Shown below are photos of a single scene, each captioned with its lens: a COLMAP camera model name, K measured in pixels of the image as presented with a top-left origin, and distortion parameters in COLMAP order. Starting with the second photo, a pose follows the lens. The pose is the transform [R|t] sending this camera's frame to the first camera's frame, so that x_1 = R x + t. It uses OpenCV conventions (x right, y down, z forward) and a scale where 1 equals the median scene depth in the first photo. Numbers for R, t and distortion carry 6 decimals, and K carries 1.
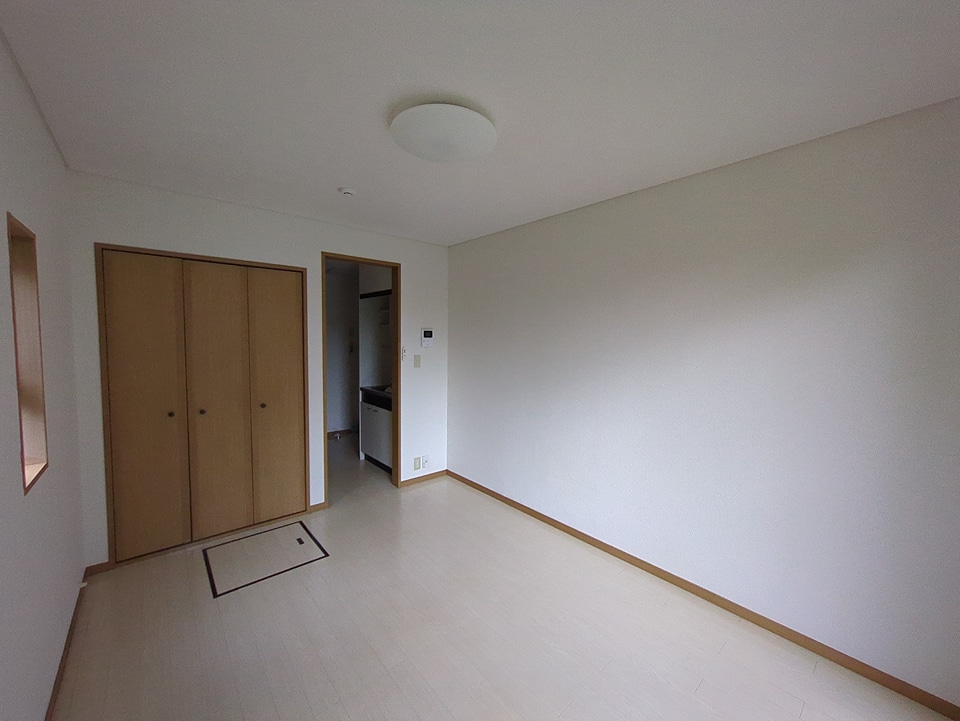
lens RADIAL K [[383.9, 0, 480.0], [0, 383.9, 360.5], [0, 0, 1]] dist [-0.000509, -0.000011]
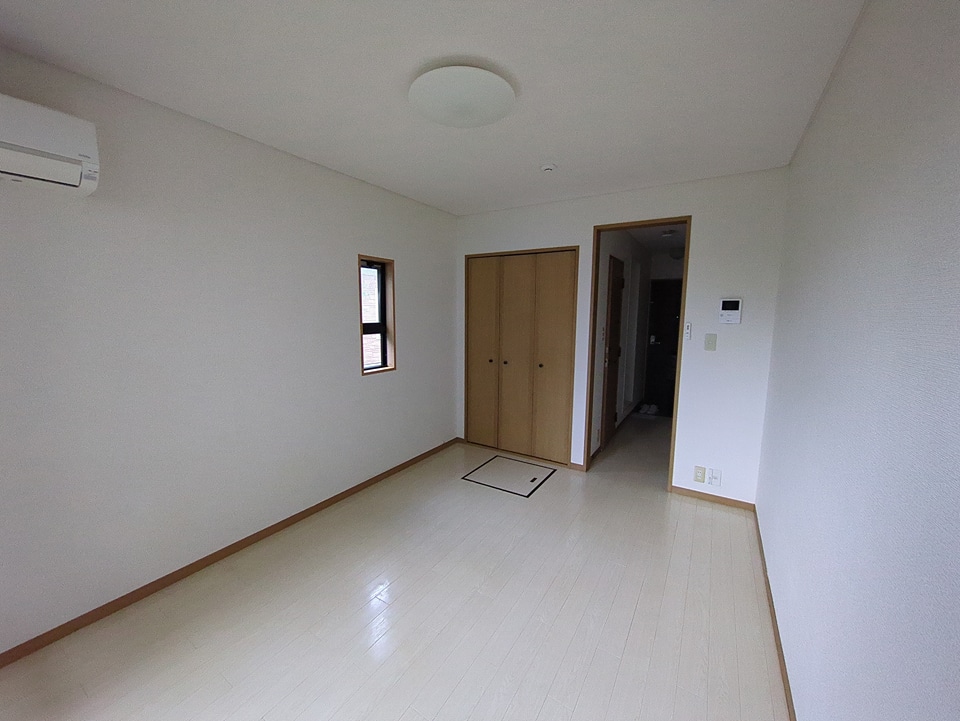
lens RADIAL K [[371.4, 0, 479.0], [0, 371.4, 357.1], [0, 0, 1]] dist [-0.002921, -0.000179]
pose [[0.289645, 0.111374, -0.950632, 0.451269], [-0.064563, 0.993218, 0.096692, -0.011300], [0.954954, 0.033369, 0.294872, 0.401242]]
